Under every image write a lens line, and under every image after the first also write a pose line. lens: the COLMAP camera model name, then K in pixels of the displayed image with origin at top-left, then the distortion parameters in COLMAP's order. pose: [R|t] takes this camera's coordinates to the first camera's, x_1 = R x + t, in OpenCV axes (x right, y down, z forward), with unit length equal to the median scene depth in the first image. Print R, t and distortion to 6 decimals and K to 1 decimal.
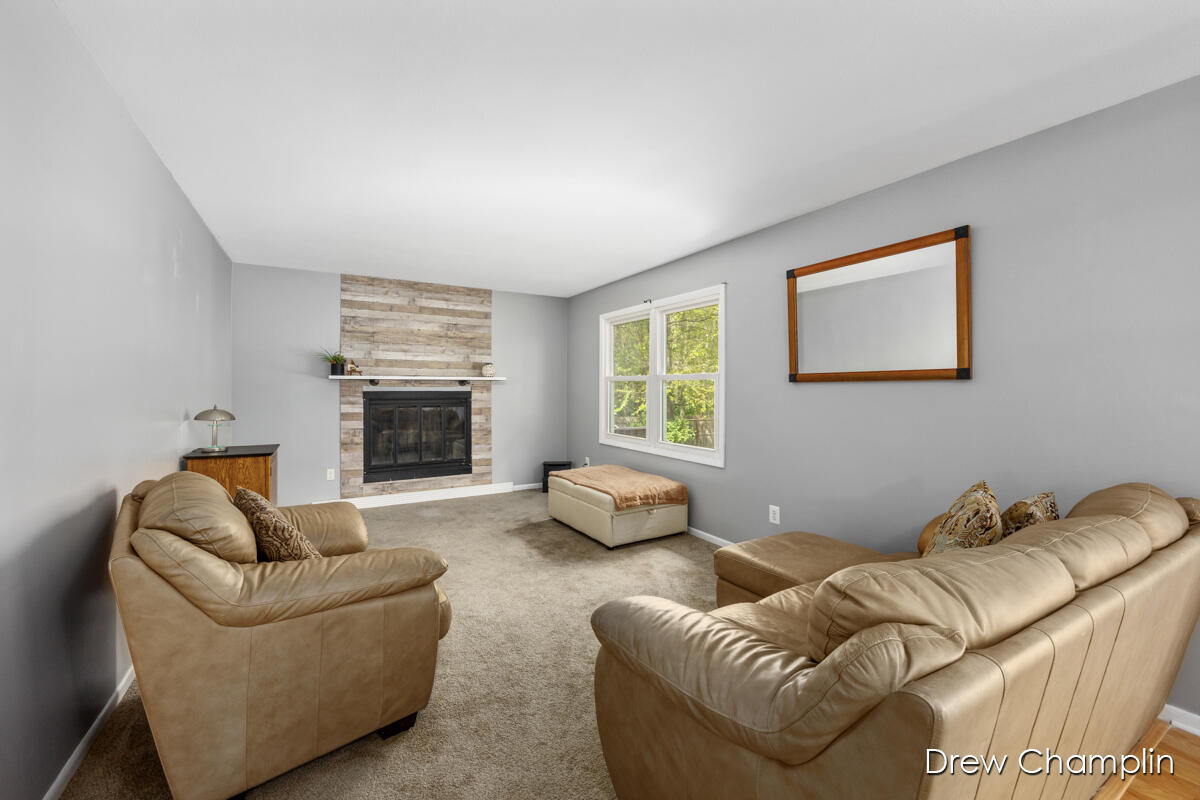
lens RADIAL K [[483.9, 0, 601.0], [0, 483.9, 391.3], [0, 0, 1]] dist [0.016210, 0.000135]
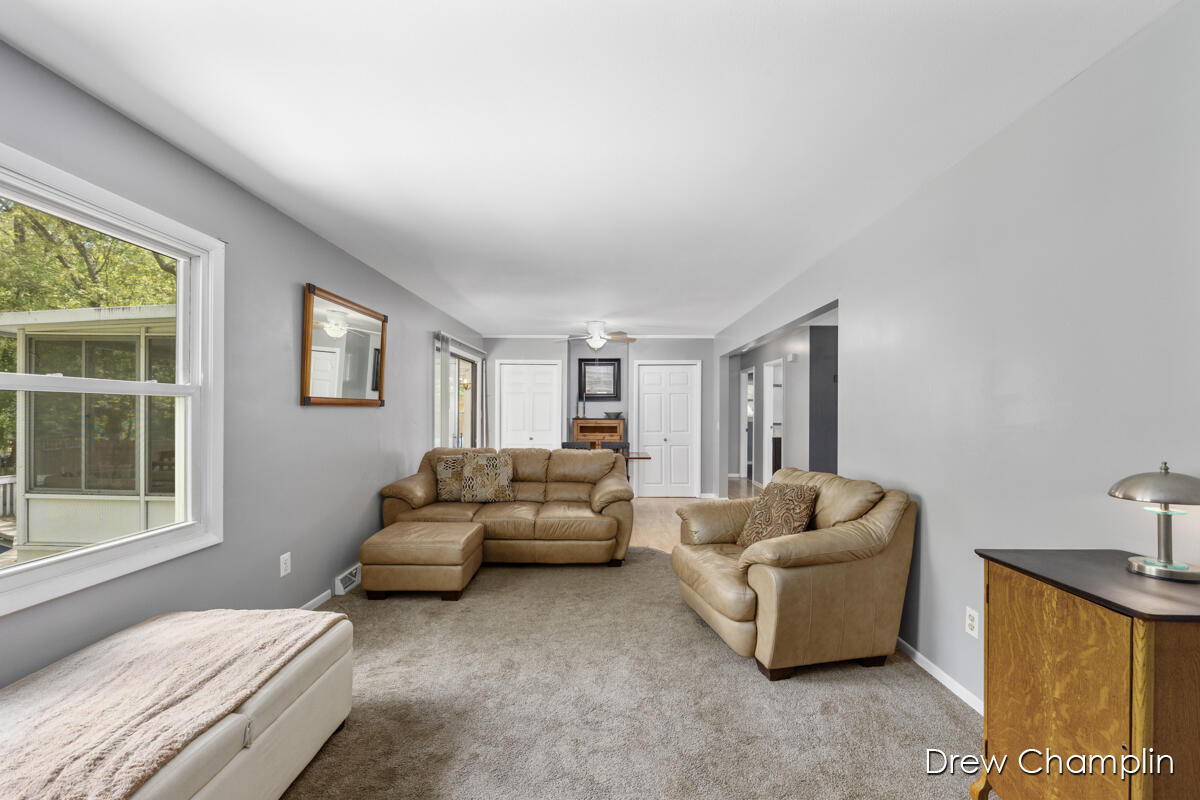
lens RADIAL K [[483.9, 0, 600.2], [0, 483.9, 406.1], [0, 0, 1]] dist [0.016210, 0.000135]
pose [[-0.857625, 0.004888, 0.514253, -0.542426], [0.003836, 0.999988, -0.003108, -0.012990], [-0.514262, -0.000693, -0.857633, 1.451777]]
